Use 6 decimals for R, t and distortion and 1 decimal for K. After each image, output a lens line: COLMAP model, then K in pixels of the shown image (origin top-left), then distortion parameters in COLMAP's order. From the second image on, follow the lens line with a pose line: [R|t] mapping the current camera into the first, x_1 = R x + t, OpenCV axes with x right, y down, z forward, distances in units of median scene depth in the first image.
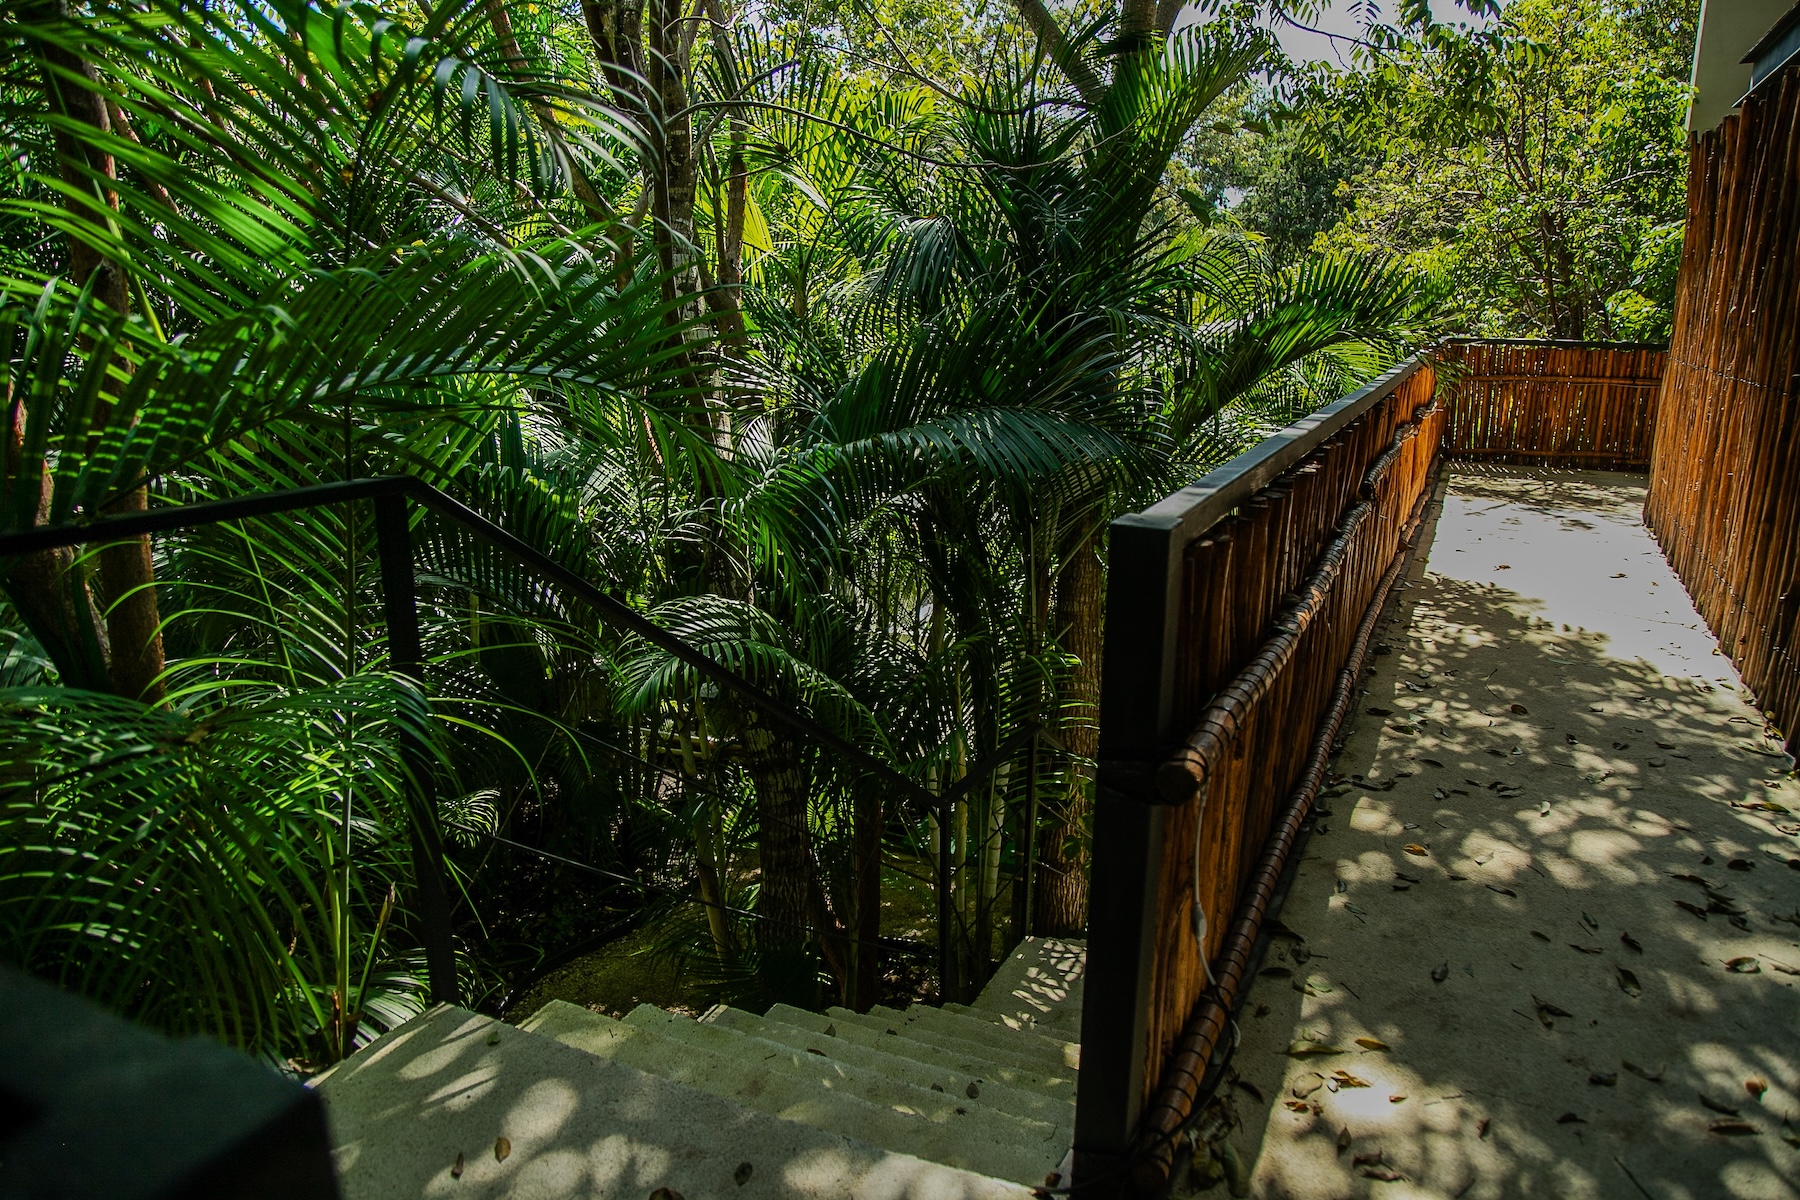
lens RADIAL K [[1259.8, 0, 900.0], [0, 1259.8, 600.0], [0, 0, 1]] dist [-0.126519, 0.086920]
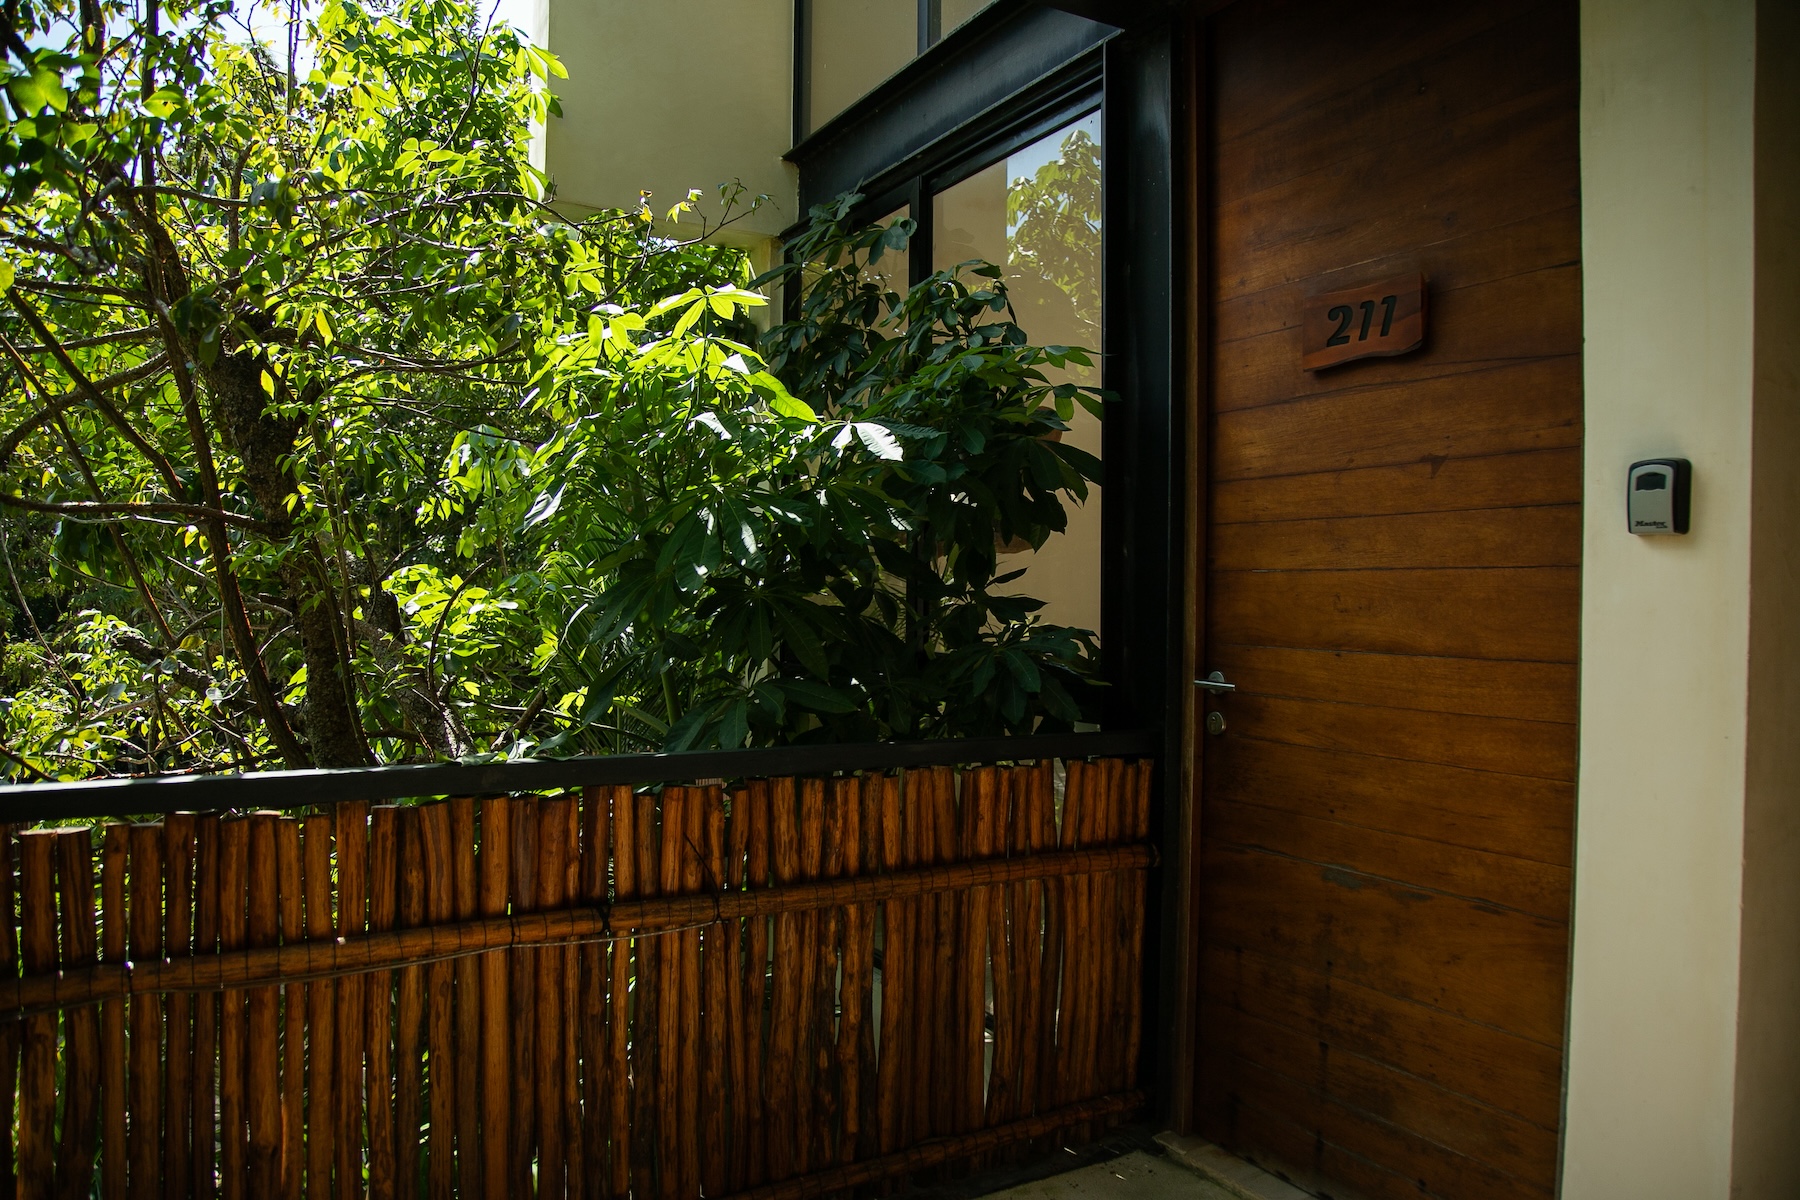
lens RADIAL K [[1259.8, 0, 900.0], [0, 1259.8, 600.0], [0, 0, 1]] dist [-0.126519, 0.086920]
pose [[0.583889, -0.009049, 0.811783, 0.438257], [0.196297, 0.971841, -0.130357, -0.195373], [-0.787744, 0.235465, 0.569224, 0.793663]]
